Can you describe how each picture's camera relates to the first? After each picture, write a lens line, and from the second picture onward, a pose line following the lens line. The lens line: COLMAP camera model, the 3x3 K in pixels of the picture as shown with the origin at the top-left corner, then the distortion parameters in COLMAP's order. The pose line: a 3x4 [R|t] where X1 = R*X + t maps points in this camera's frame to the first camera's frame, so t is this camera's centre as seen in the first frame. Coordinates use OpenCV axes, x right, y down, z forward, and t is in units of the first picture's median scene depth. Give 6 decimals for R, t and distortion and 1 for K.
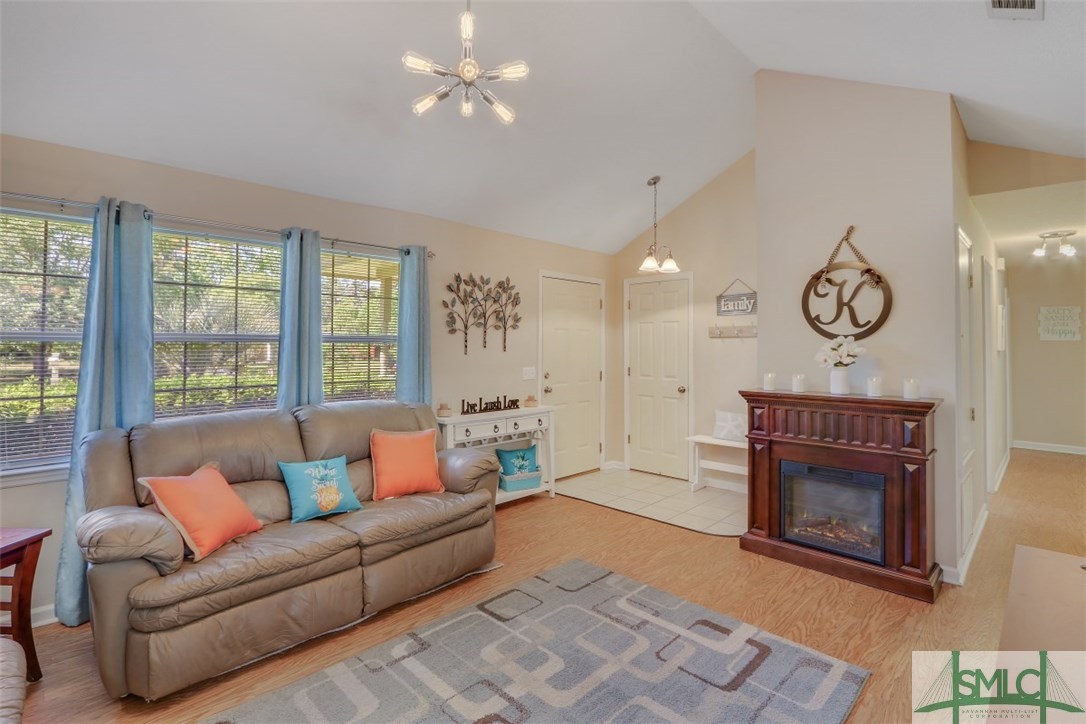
lens RADIAL K [[529.0, 0, 545.0], [0, 529.0, 334.5], [0, 0, 1]] dist [-0.010162, 0.000488]
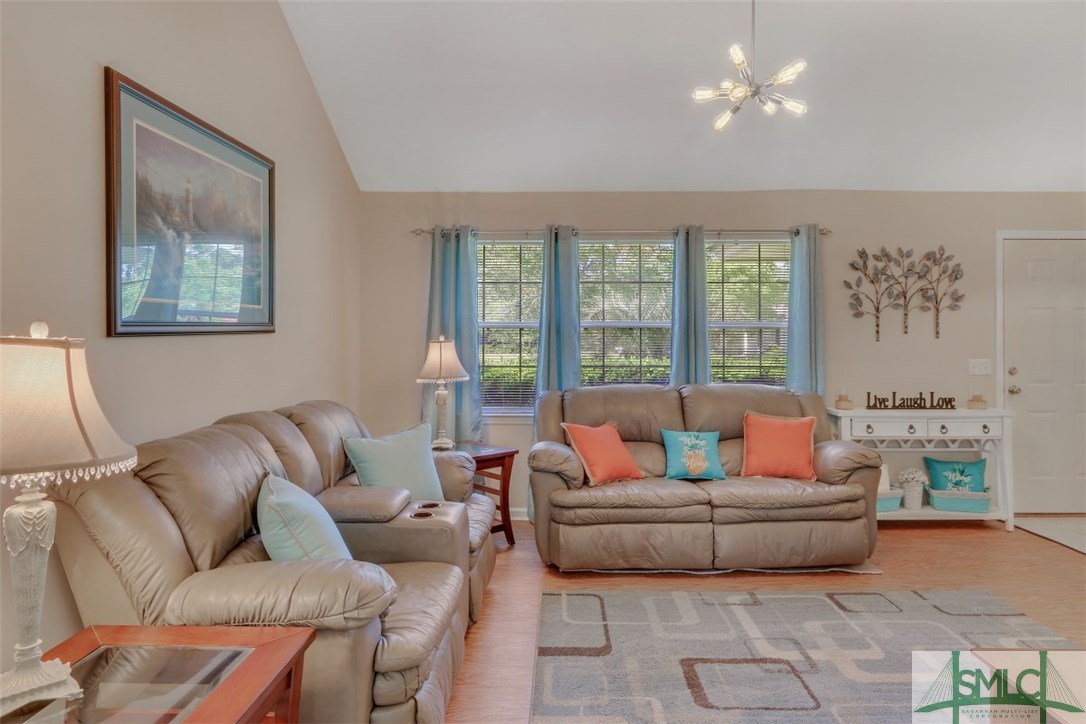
lens RADIAL K [[643.0, 0, 536.4], [0, 643.0, 333.9], [0, 0, 1]] dist [-0.022706, 0.017072]
pose [[0.691572, -0.004918, -0.722291, 0.282191], [0.015493, 0.999848, 0.008026, 0.011274], [0.722142, -0.016742, 0.691543, -0.160079]]
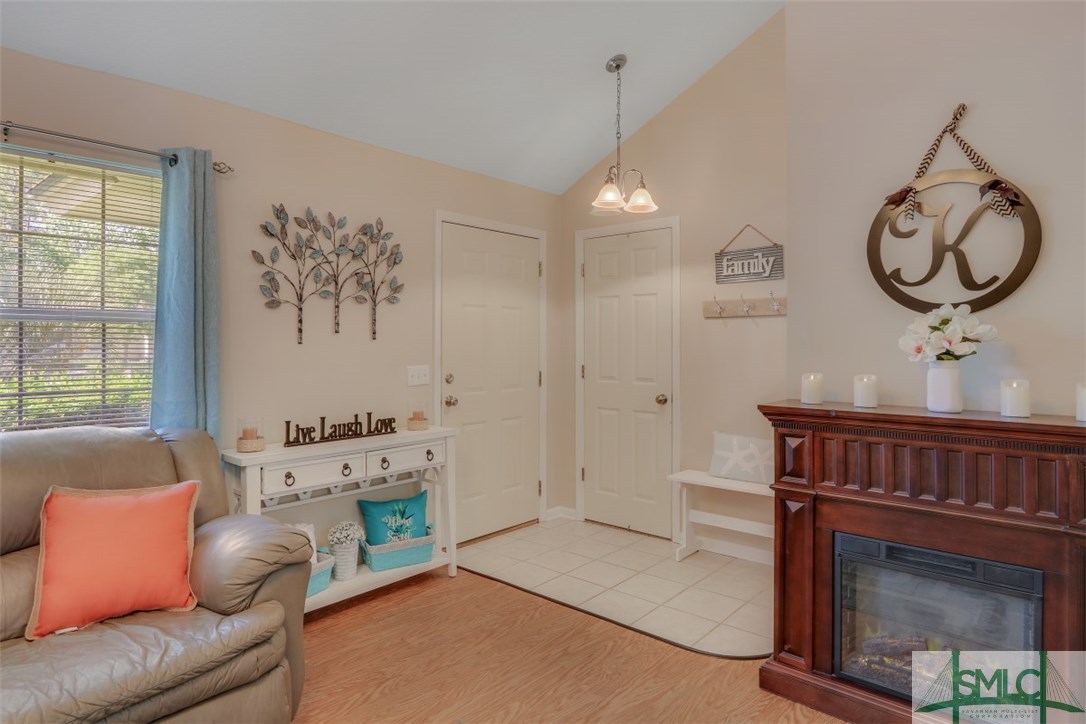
lens RADIAL K [[643.0, 0, 536.4], [0, 643.0, 333.9], [0, 0, 1]] dist [-0.022706, 0.017072]
pose [[0.998708, -0.001205, 0.050795, 0.101124], [0.000696, 0.999949, 0.010041, 0.024931], [-0.050805, -0.009992, 0.998659, 0.344482]]
